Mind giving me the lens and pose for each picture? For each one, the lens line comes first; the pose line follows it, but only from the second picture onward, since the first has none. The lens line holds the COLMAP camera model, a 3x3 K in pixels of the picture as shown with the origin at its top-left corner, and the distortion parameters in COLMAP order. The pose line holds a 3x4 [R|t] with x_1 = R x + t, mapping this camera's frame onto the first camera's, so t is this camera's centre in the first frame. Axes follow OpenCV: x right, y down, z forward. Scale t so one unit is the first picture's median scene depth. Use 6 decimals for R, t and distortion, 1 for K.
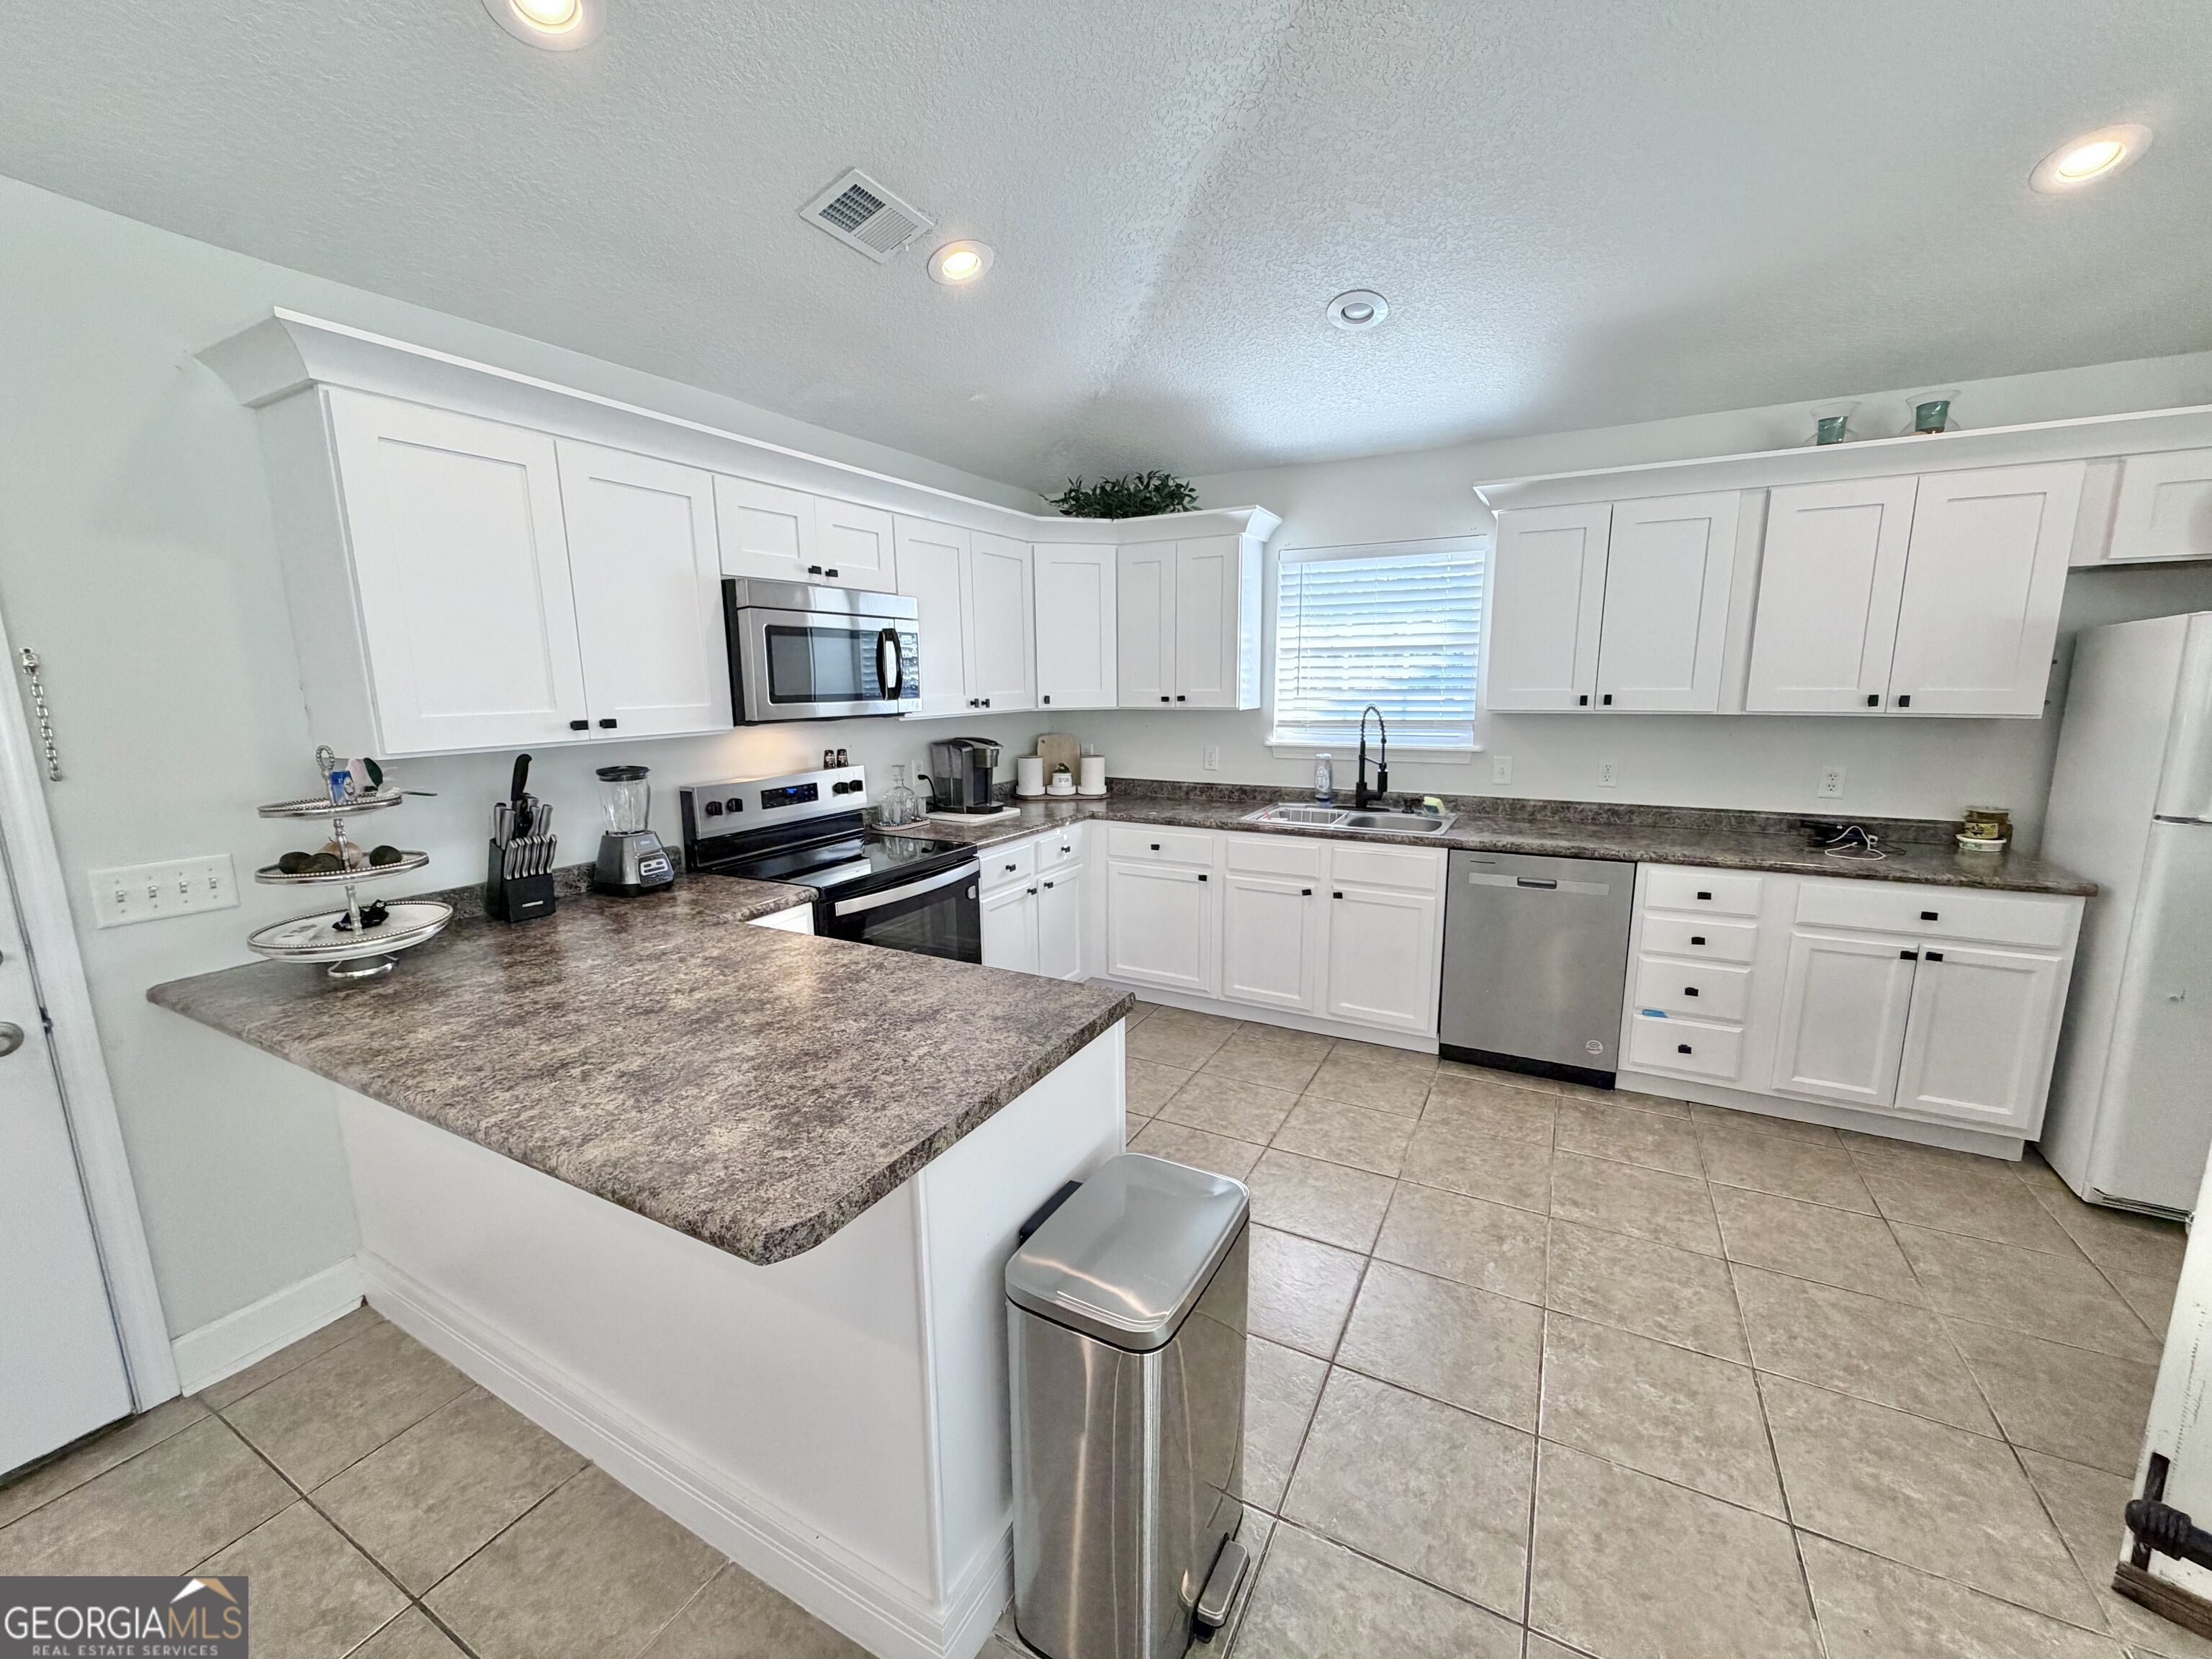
lens RADIAL K [[879.4, 0, 1106.4], [0, 879.4, 828.2], [0, 0, 1]] dist [0.003024, -0.000601]
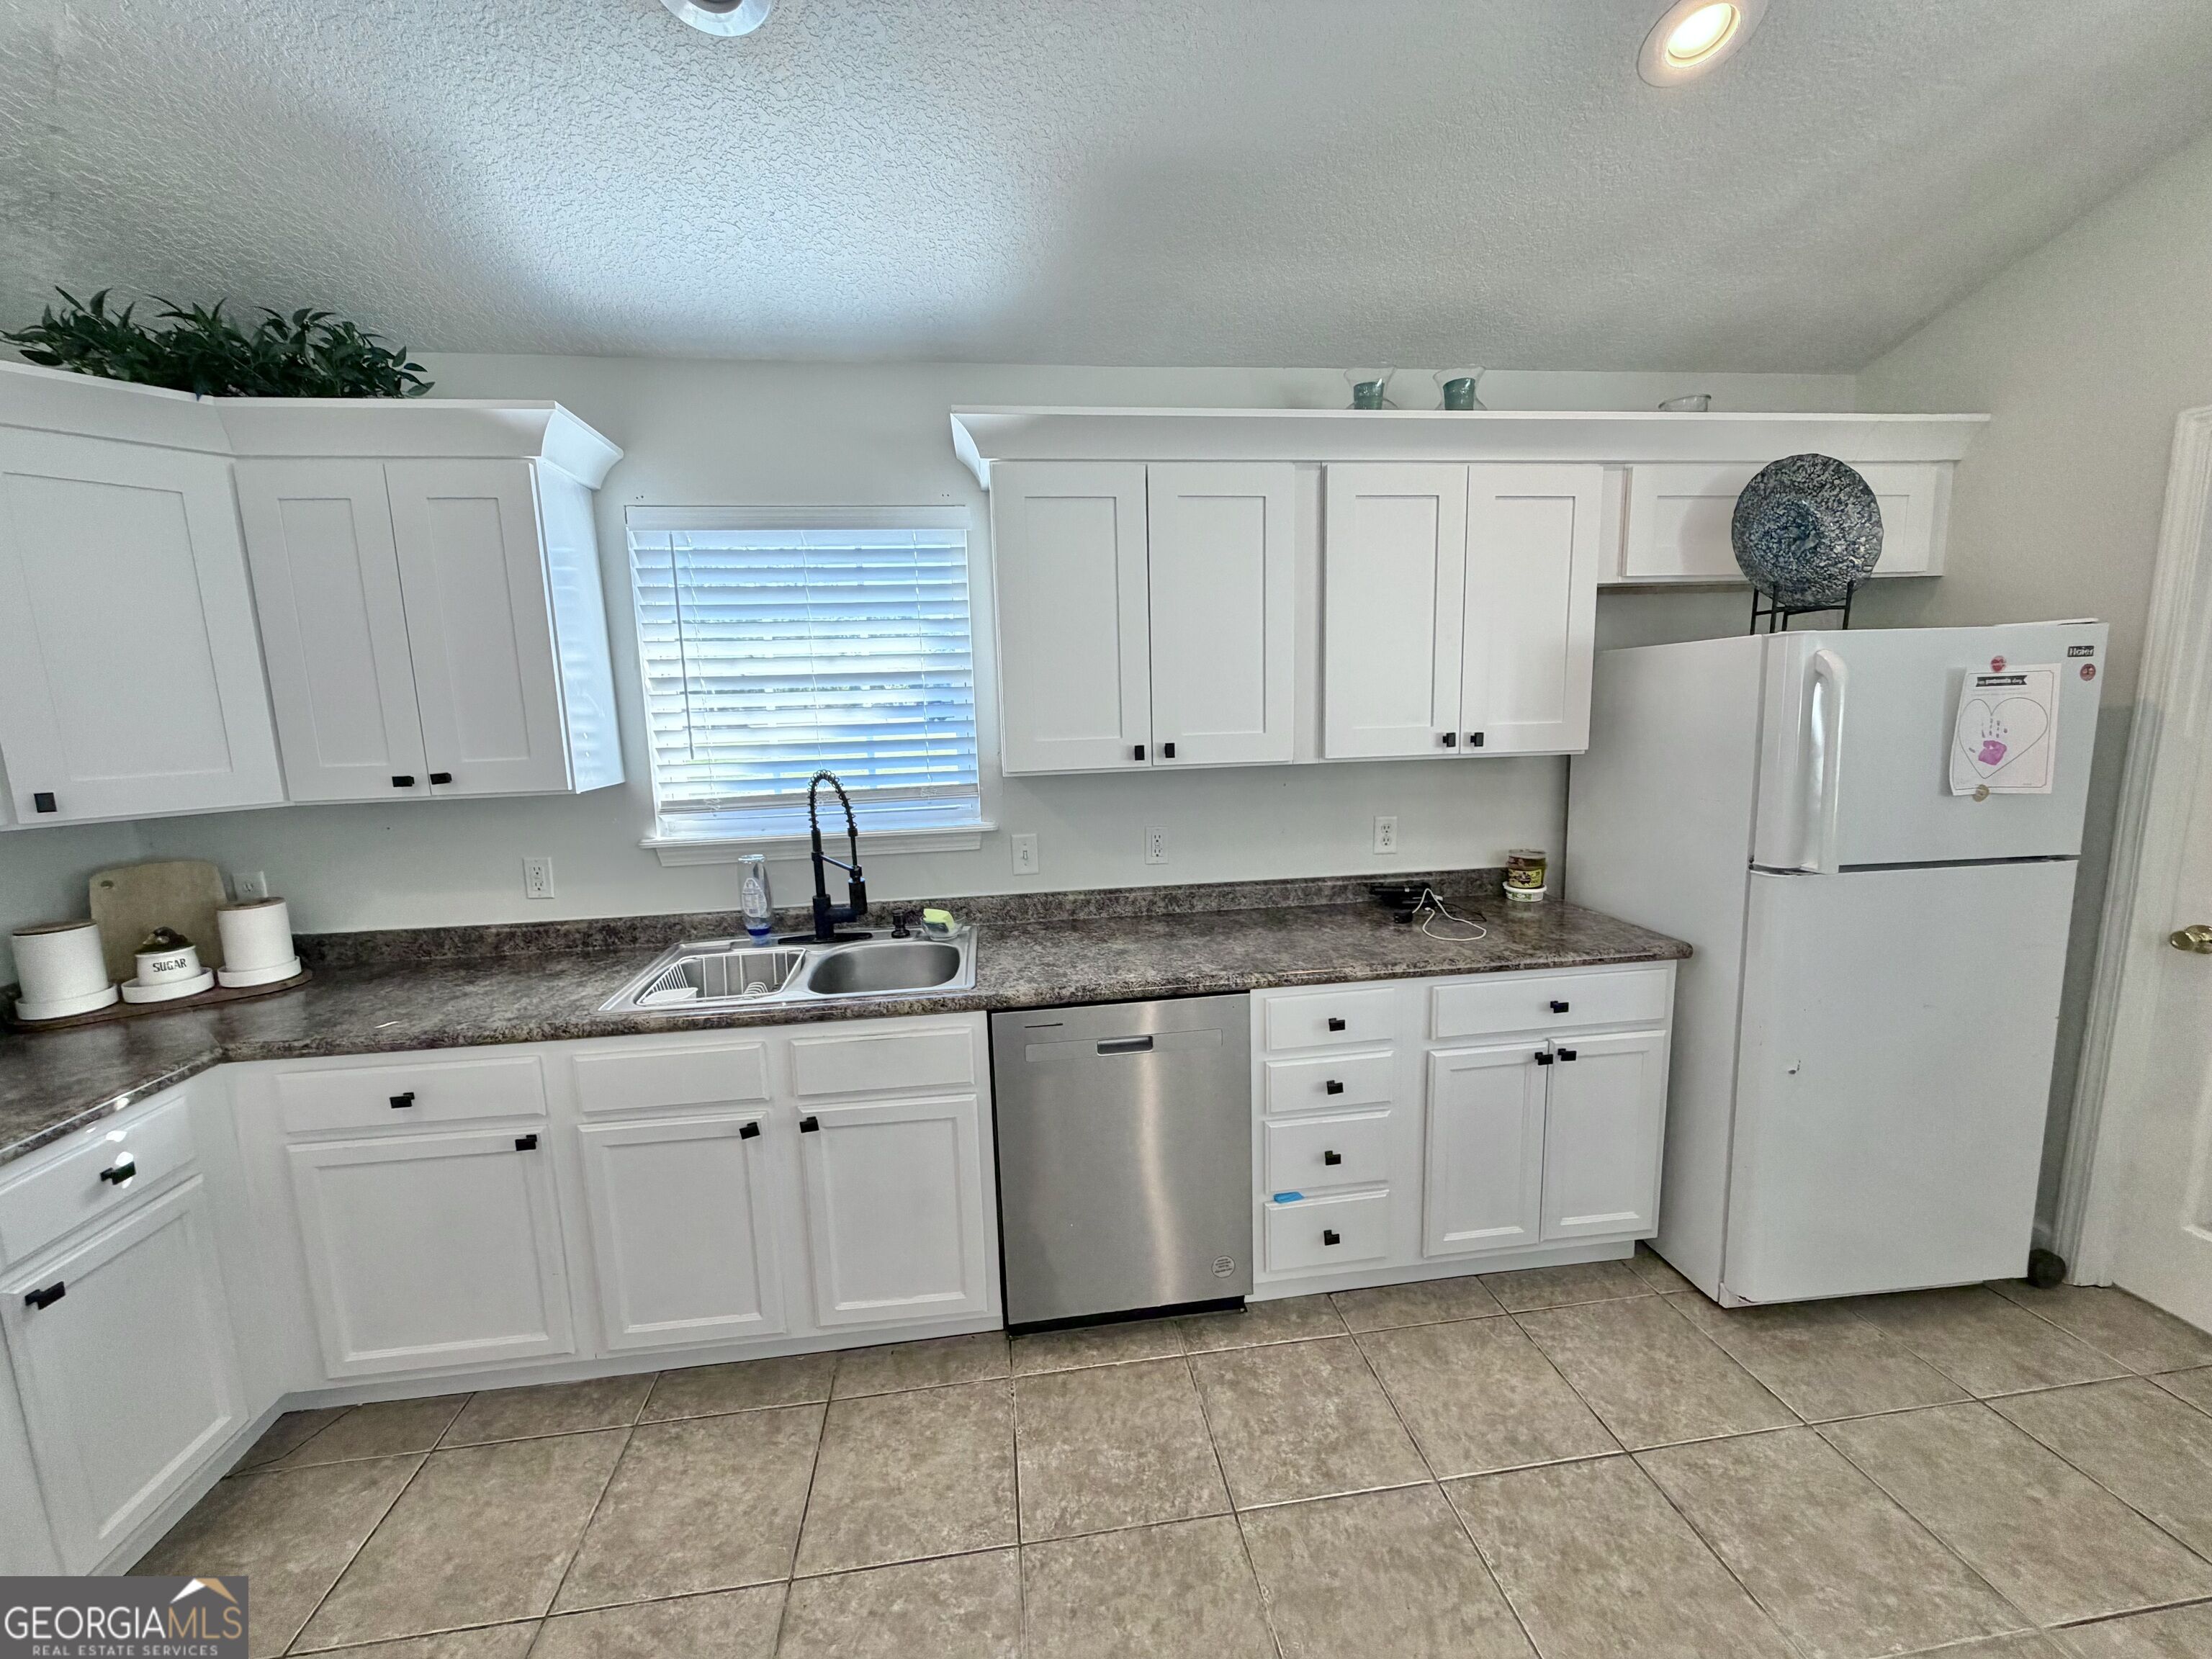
lens RADIAL K [[879.4, 0, 1095.8], [0, 879.4, 827.4], [0, 0, 1]] dist [0.003024, -0.000601]
pose [[0.815030, -0.101856, 0.570396, 0.106430], [0.120384, 0.992713, 0.005254, -0.082888], [-0.566775, 0.064385, 0.821353, 0.403990]]
